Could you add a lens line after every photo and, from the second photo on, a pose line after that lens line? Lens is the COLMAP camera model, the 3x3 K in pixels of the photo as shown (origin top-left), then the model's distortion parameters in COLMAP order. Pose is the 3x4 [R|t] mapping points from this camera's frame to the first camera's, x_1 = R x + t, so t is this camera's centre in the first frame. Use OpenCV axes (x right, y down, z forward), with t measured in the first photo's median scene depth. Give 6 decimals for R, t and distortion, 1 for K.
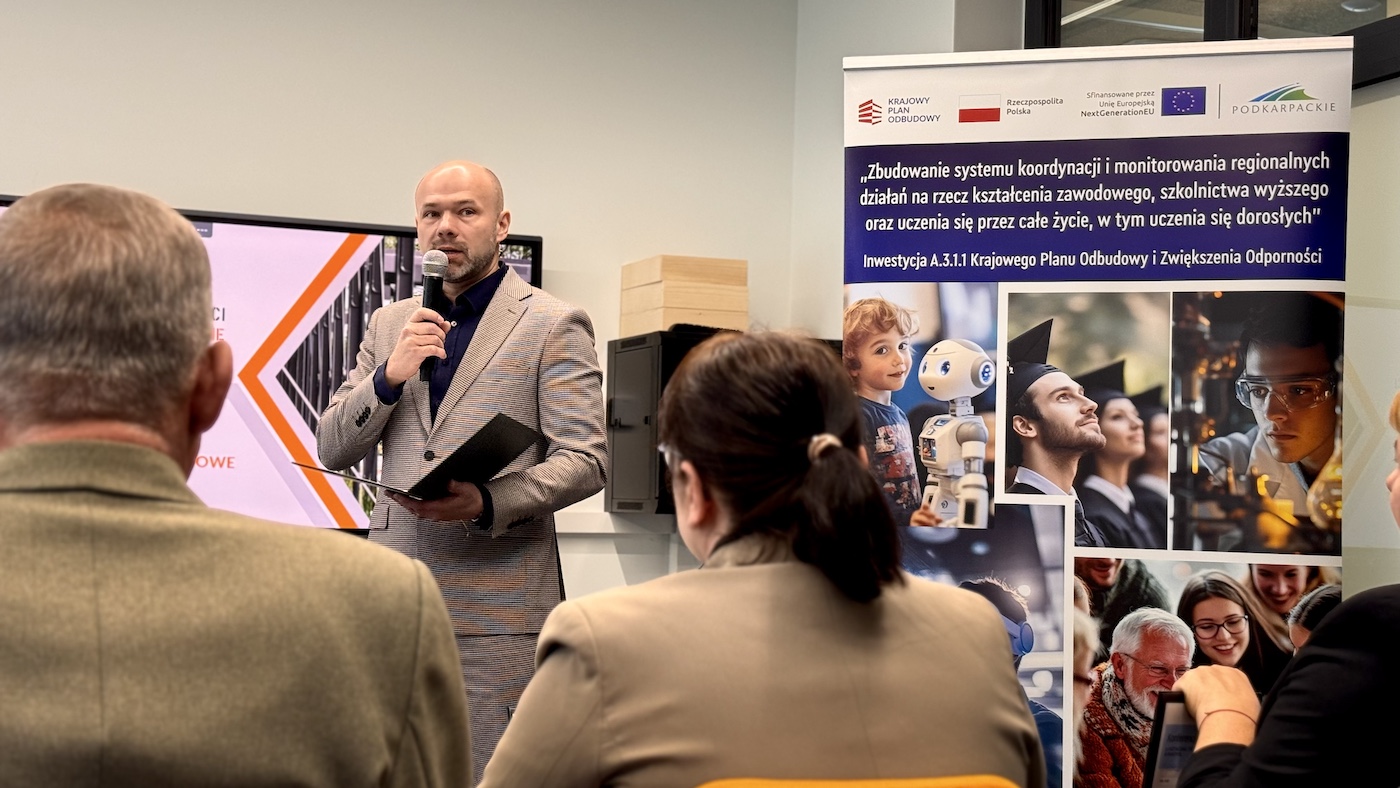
lens RADIAL K [[1965.9, 0, 696.5], [0, 1965.9, 398.8], [0, 0, 1]] dist [0.130221, 0.000000]
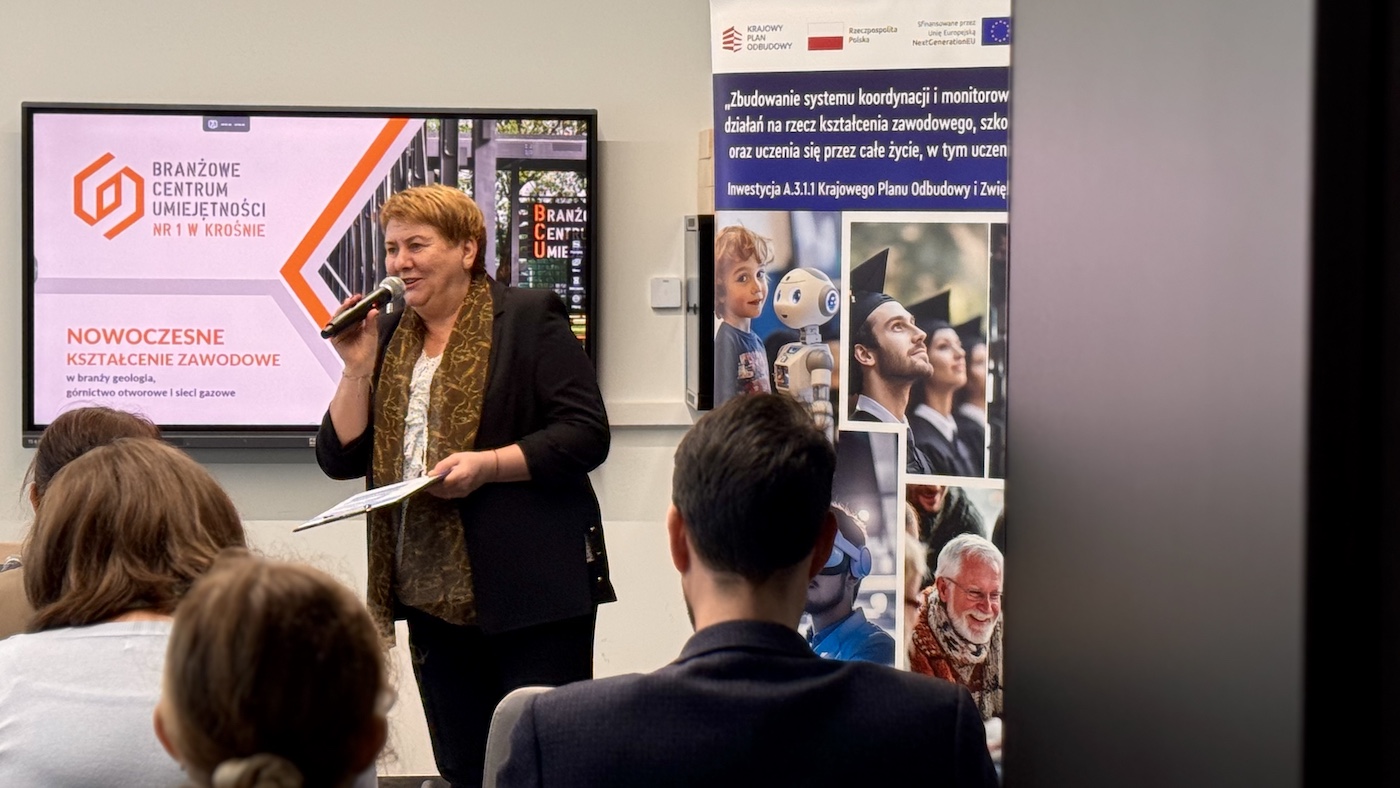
lens RADIAL K [[3024.0, 0, 721.4], [0, 3024.0, 380.7], [0, 0, 1]] dist [0.163146, 0.000000]
pose [[0.959641, -0.004440, -0.281193, 0.535332], [0.031184, 0.995389, 0.090709, -0.116702], [0.279494, -0.095817, 0.955355, -0.510698]]
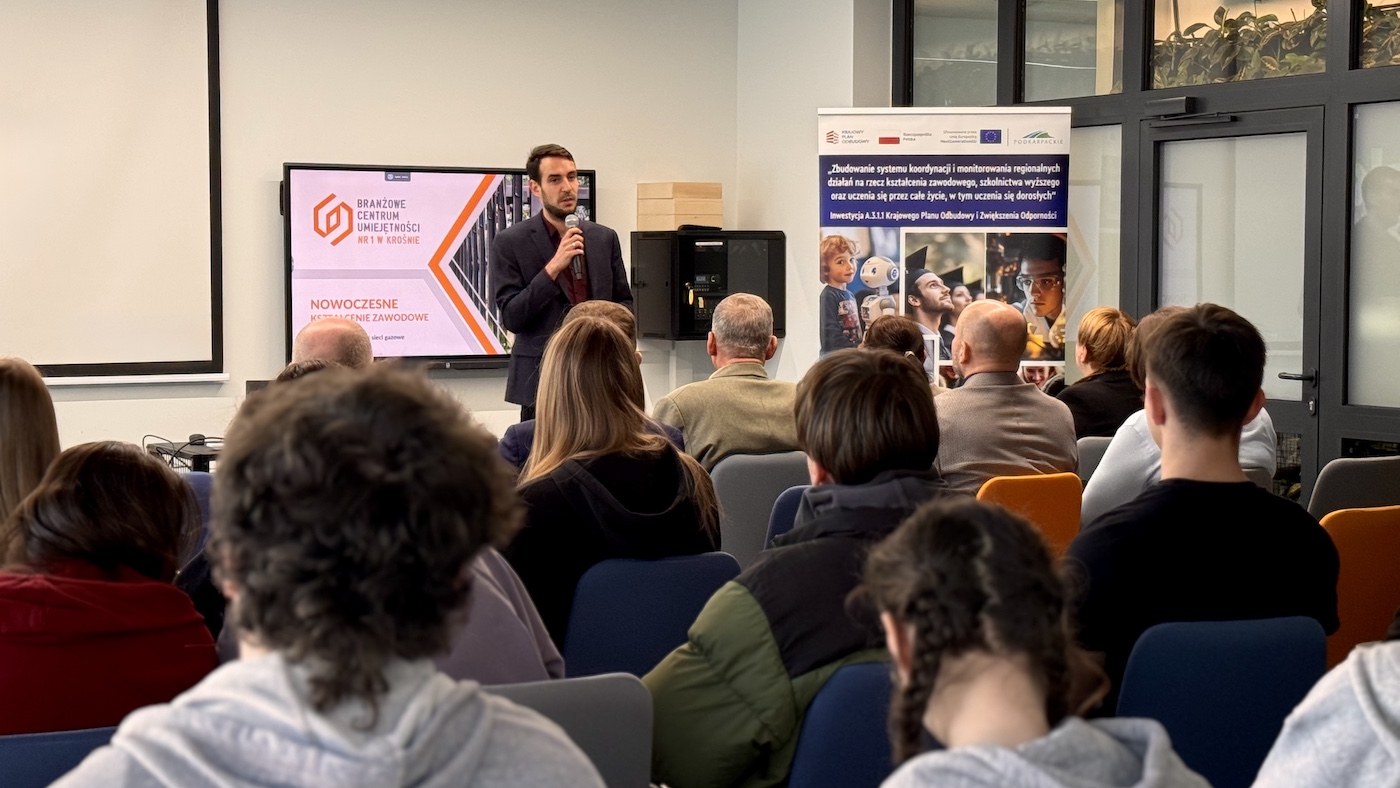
lens RADIAL K [[2351.5, 0, 705.2], [0, 2351.5, 400.8], [0, 0, 1]] dist [0.121286, 0.000000]
pose [[0.988146, -0.032390, 0.150058, -0.402016], [0.015152, 0.993293, 0.114629, -0.161147], [-0.152764, -0.110997, 0.982010, -1.312029]]
